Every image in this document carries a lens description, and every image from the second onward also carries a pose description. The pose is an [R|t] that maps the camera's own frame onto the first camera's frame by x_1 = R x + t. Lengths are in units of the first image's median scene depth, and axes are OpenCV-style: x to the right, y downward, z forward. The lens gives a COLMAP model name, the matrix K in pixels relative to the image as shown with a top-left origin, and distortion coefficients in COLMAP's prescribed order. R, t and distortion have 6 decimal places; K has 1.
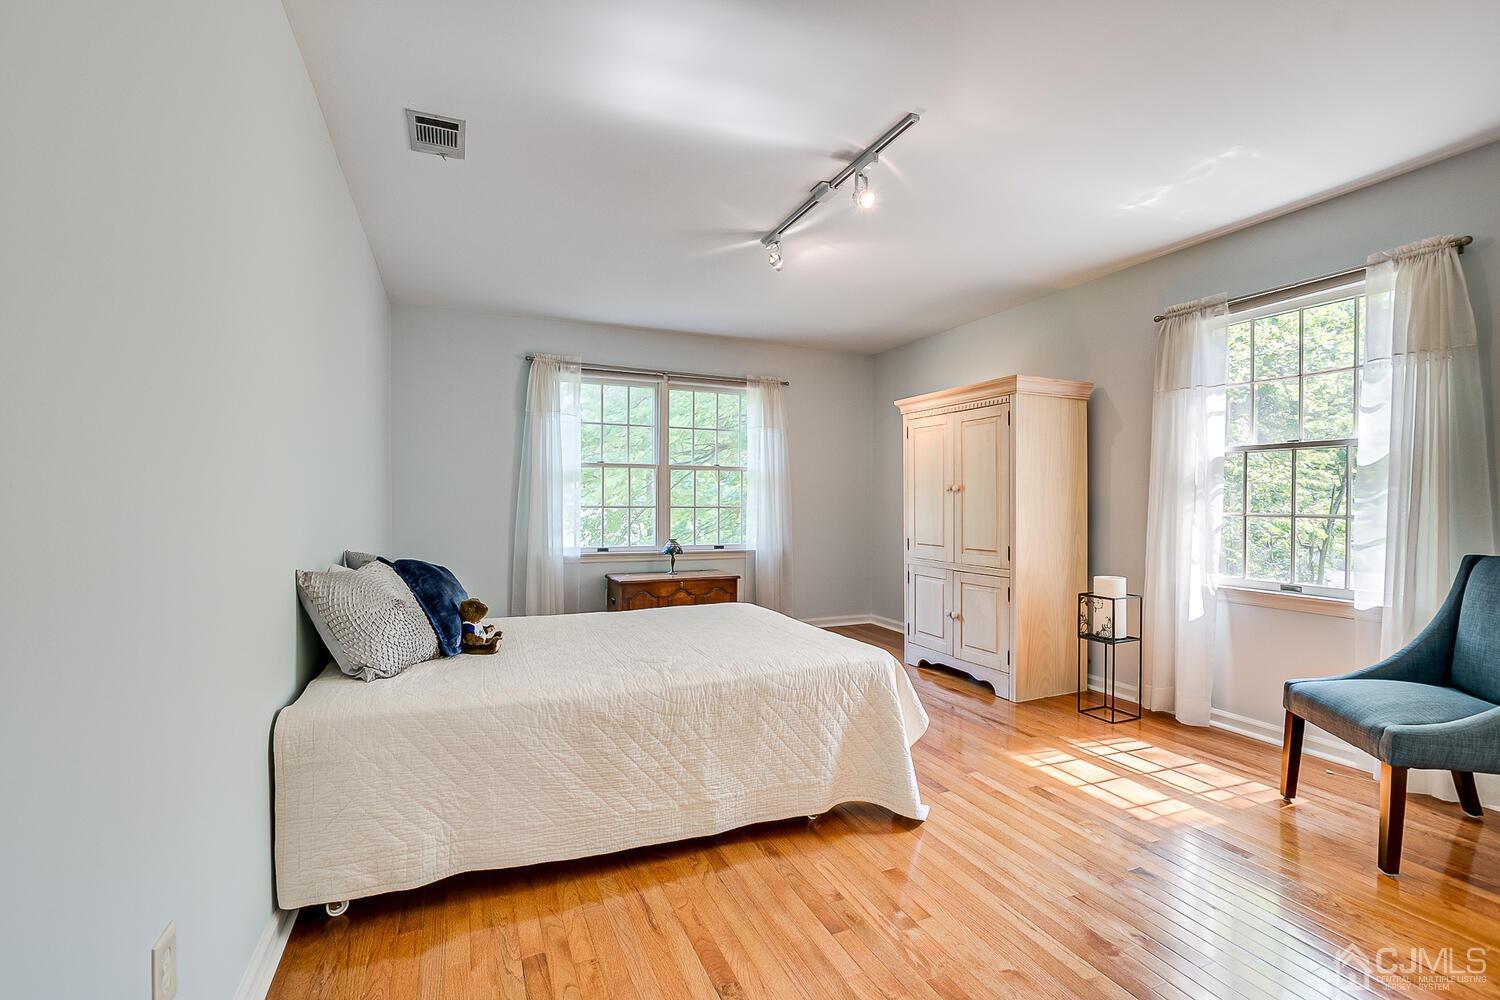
lens RADIAL K [[663.5, 0, 745.2], [0, 663.5, 505.5], [0, 0, 1]] dist [-0.026087, 0.000054]
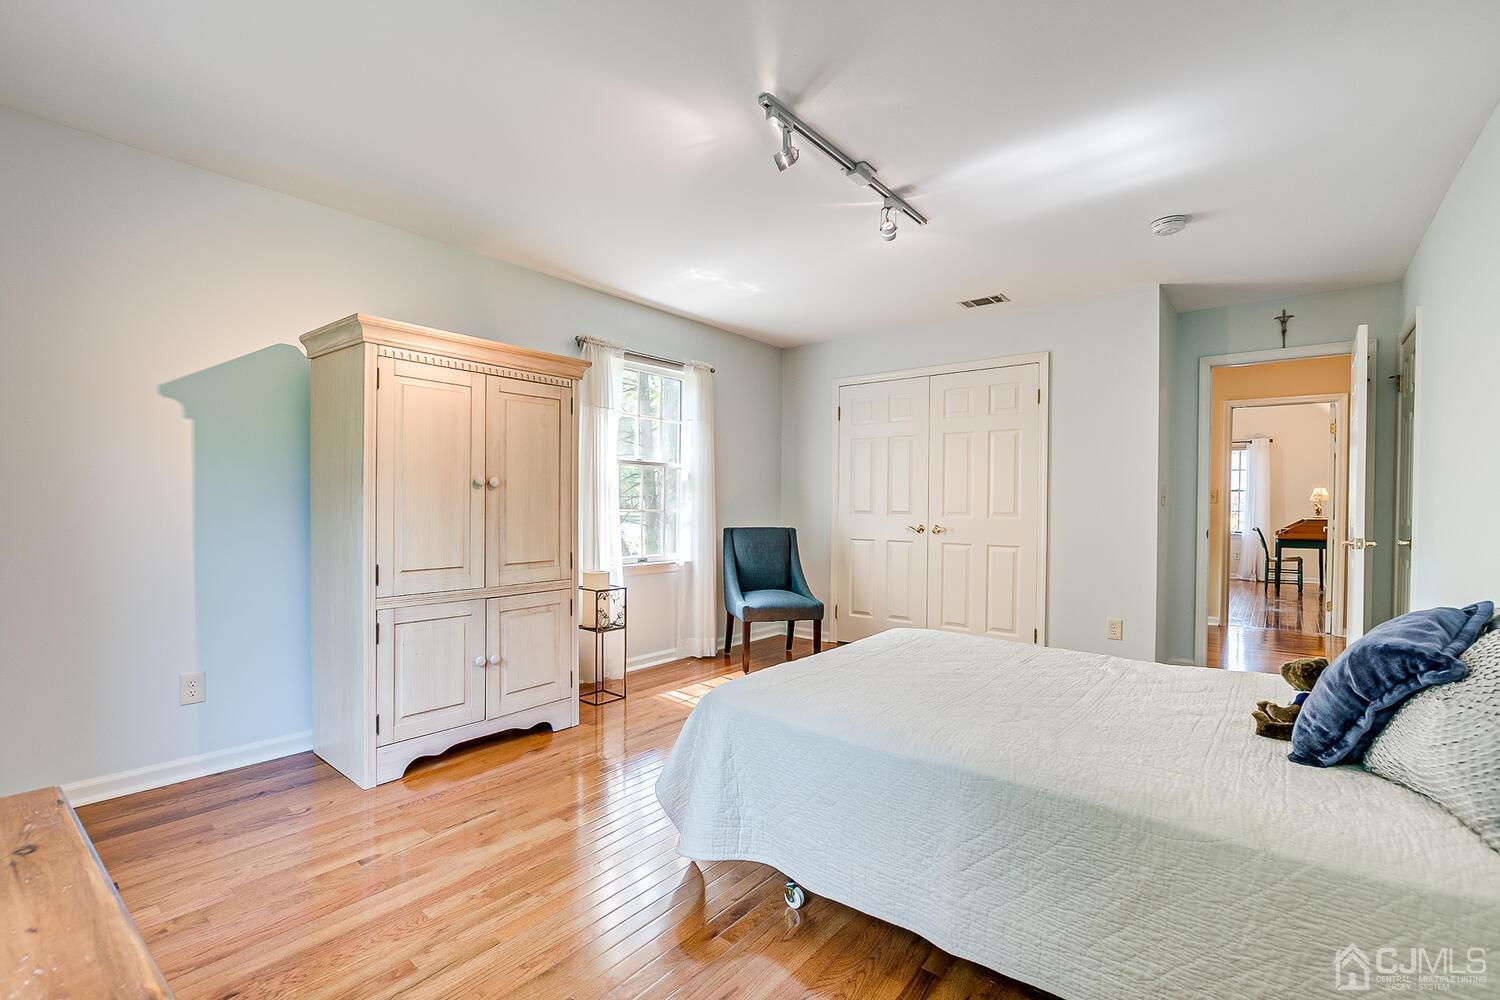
lens RADIAL K [[663.5, 0, 745.2], [0, 663.5, 505.5], [0, 0, 1]] dist [-0.026087, 0.000054]
pose [[-0.462175, -0.013151, 0.886691, -0.488031], [-0.005471, 0.999913, 0.011979, -0.012375], [-0.886772, 0.000686, -0.462207, 1.207069]]
